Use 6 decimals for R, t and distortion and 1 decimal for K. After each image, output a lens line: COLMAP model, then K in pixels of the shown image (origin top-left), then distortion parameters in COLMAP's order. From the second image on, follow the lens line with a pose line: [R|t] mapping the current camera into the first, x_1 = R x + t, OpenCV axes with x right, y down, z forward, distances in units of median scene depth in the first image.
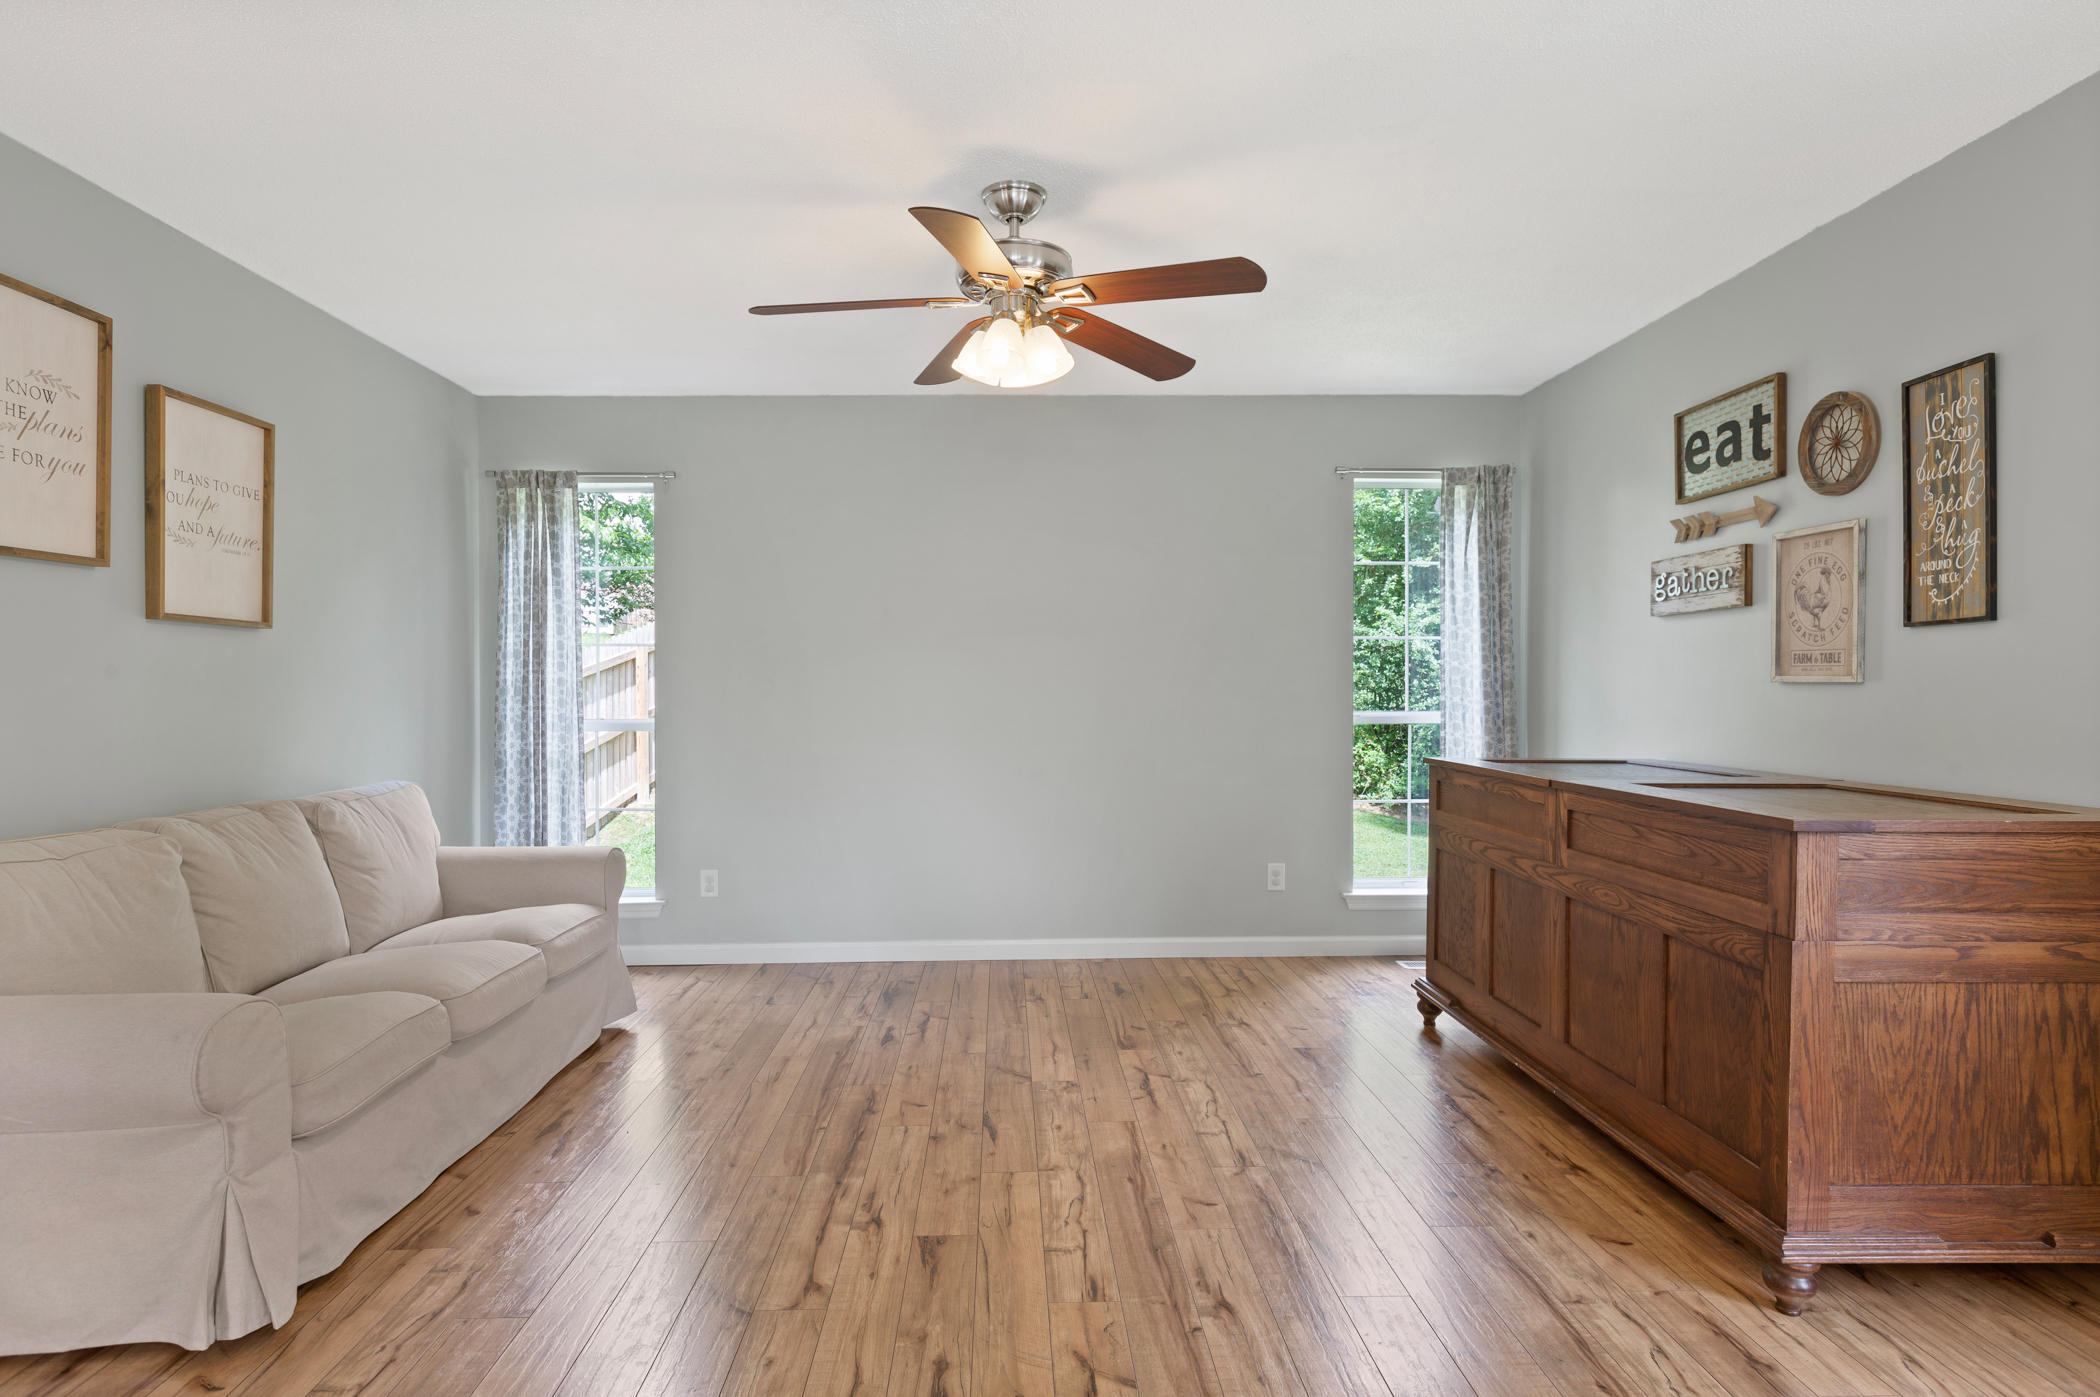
lens RADIAL K [[1139.5, 0, 1009.7], [0, 1139.5, 697.3], [0, 0, 1]] dist [-0.002539, 0.000734]
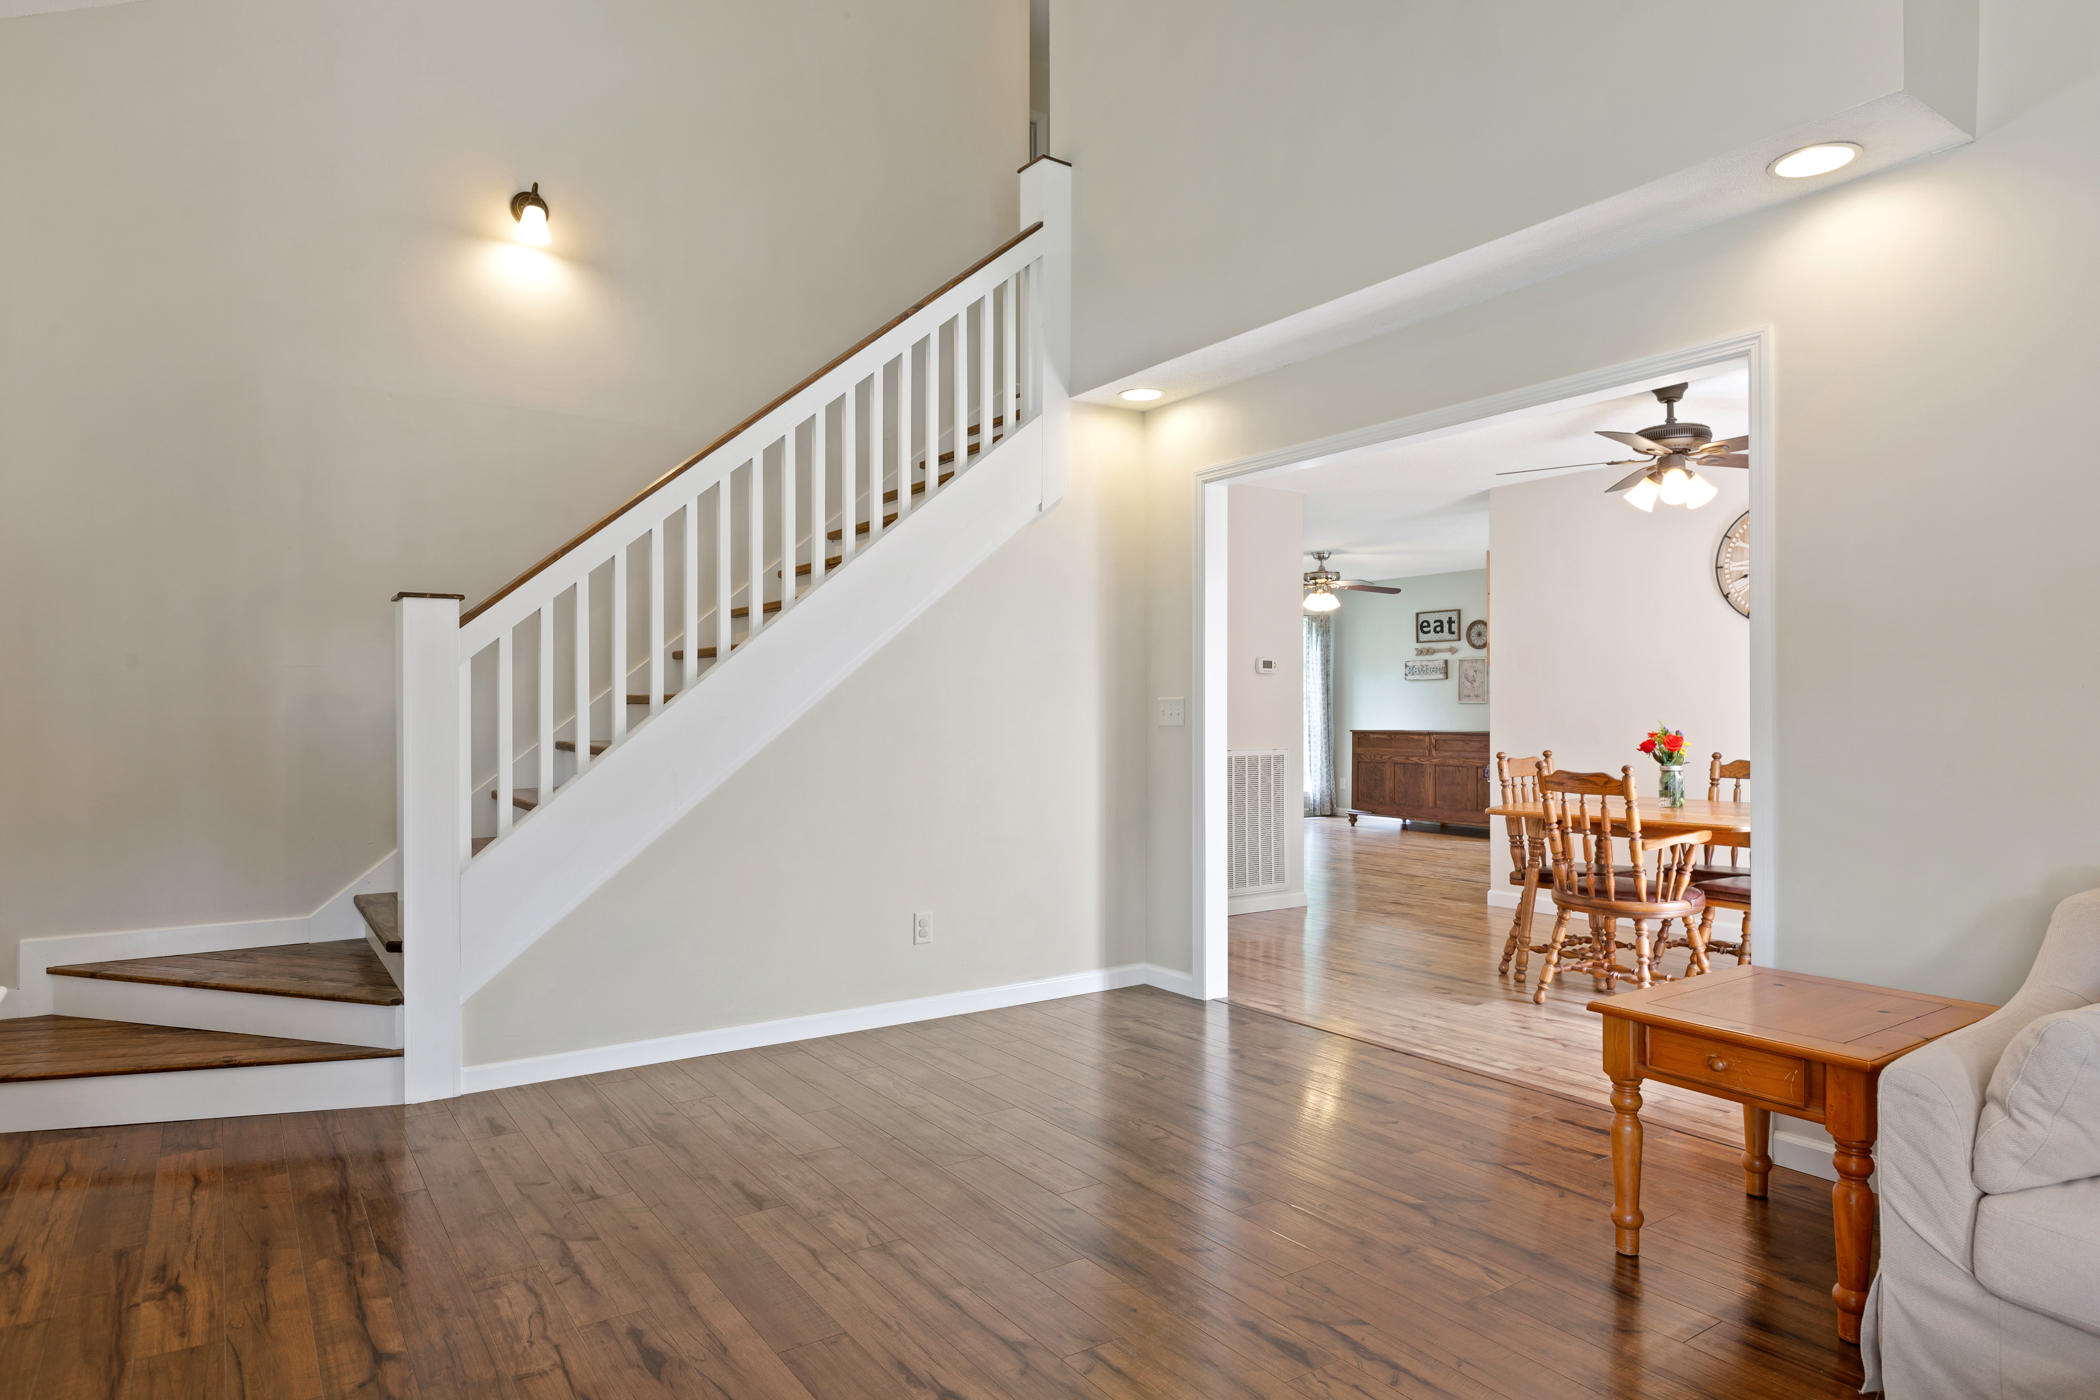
lens RADIAL K [[1254.3, 0, 1042.3], [0, 1254.3, 708.0], [0, 0, 1]] dist [0.000888, -0.000166]
pose [[0.839633, 0.000141, 0.543154, -2.407399], [0.005271, 0.999951, -0.008408, 0.026351], [-0.543128, 0.009922, 0.839591, -1.451650]]
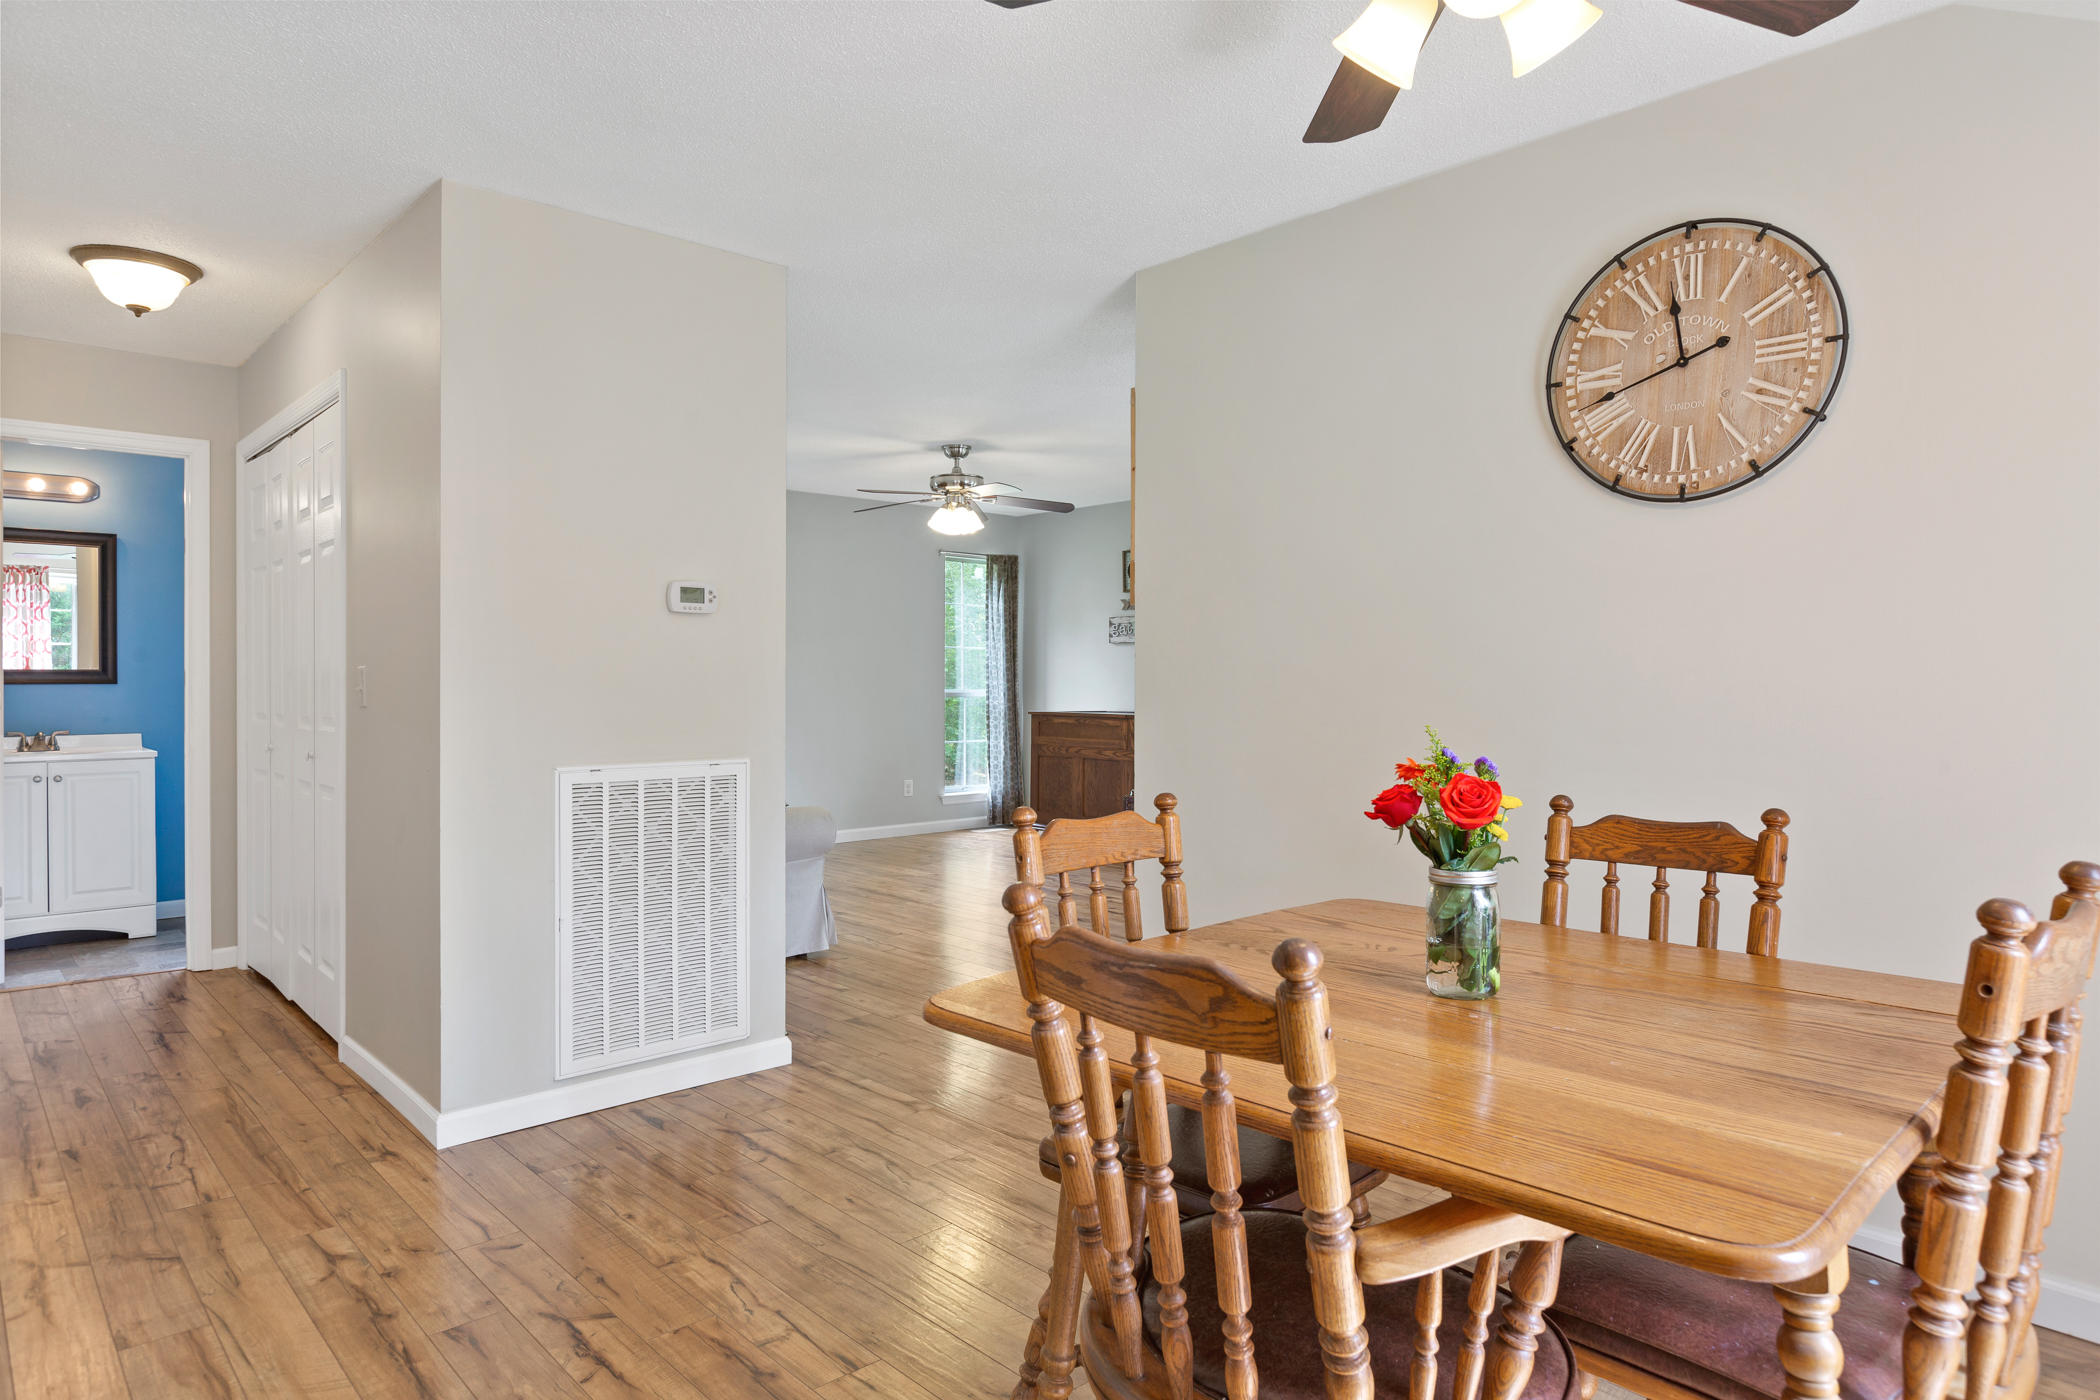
lens RADIAL K [[1246.2, 0, 1045.2], [0, 1246.2, 688.8], [0, 0, 1]] dist [0.004268, 0.000792]
pose [[0.746384, -0.001939, 0.665513, -1.332467], [0.002339, 0.999997, 0.000291, 0.015960], [-0.665512, 0.001339, 0.746386, -0.810703]]
